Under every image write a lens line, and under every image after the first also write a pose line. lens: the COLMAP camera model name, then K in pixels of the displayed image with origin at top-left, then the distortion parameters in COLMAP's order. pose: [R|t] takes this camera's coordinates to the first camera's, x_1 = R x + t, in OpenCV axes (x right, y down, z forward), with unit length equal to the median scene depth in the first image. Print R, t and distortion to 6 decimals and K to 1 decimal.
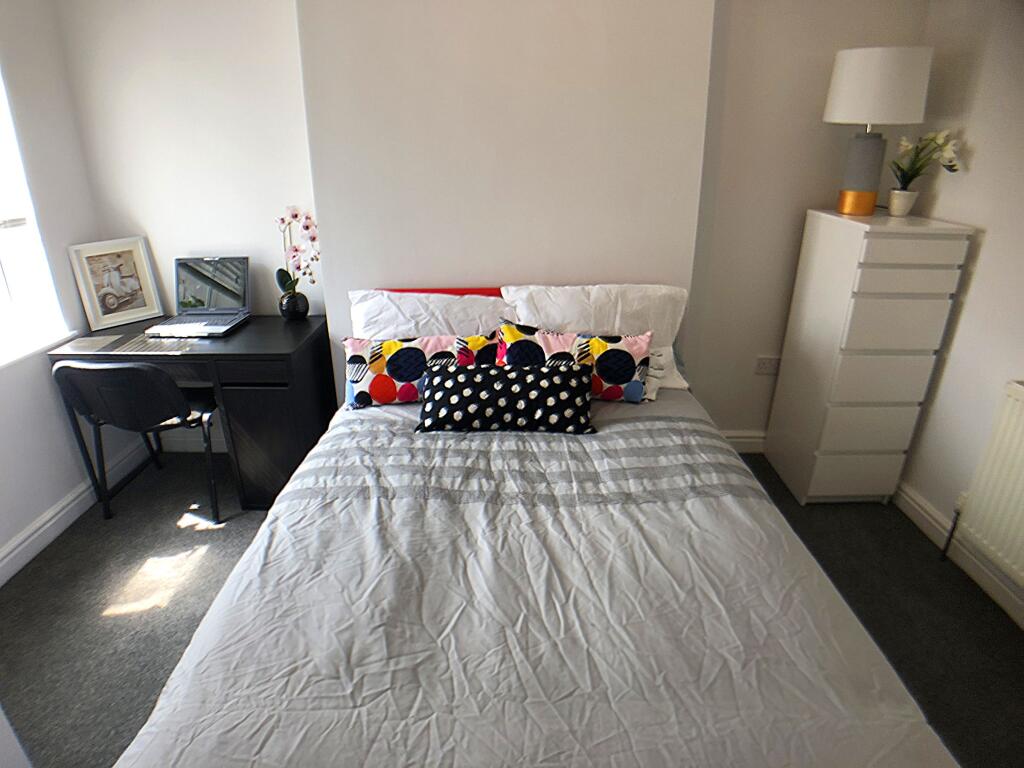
lens RADIAL K [[557.5, 0, 498.9], [0, 557.5, 379.7], [0, 0, 1]] dist [-0.070467, 0.000031]
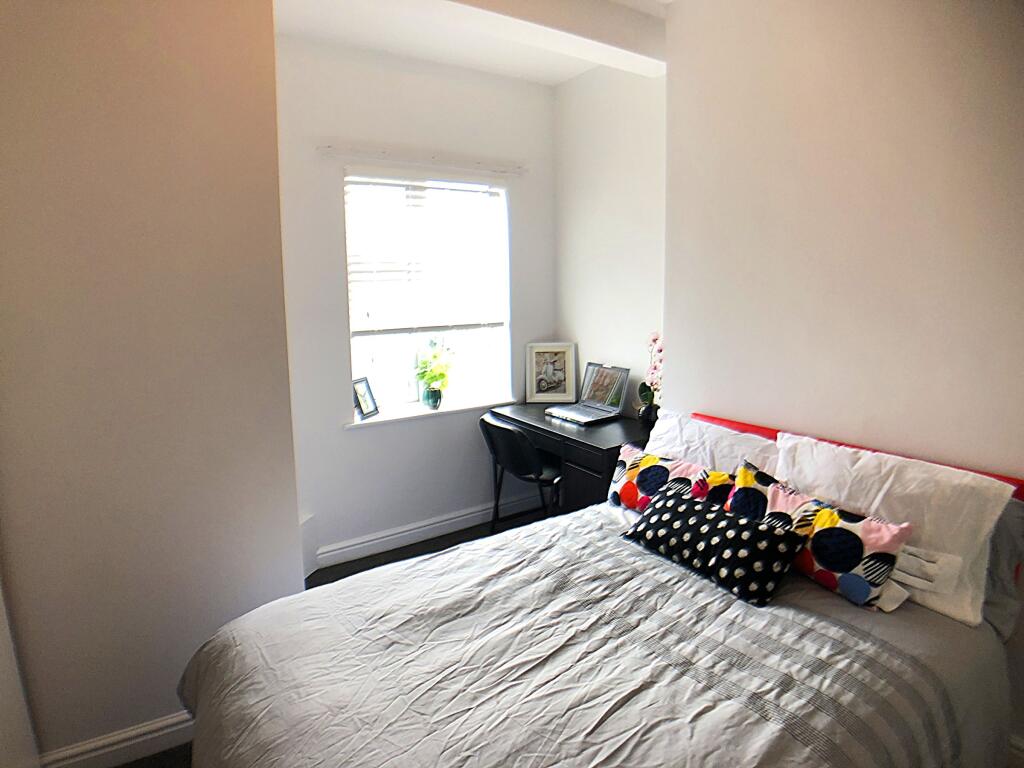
lens RADIAL K [[557.5, 0, 498.9], [0, 557.5, 379.7], [0, 0, 1]] dist [-0.070467, 0.000031]
pose [[0.563124, 0.134859, -0.815294, 0.535007], [-0.294765, 0.954476, -0.045714, -0.077467], [0.772014, 0.266063, 0.577239, 0.086840]]
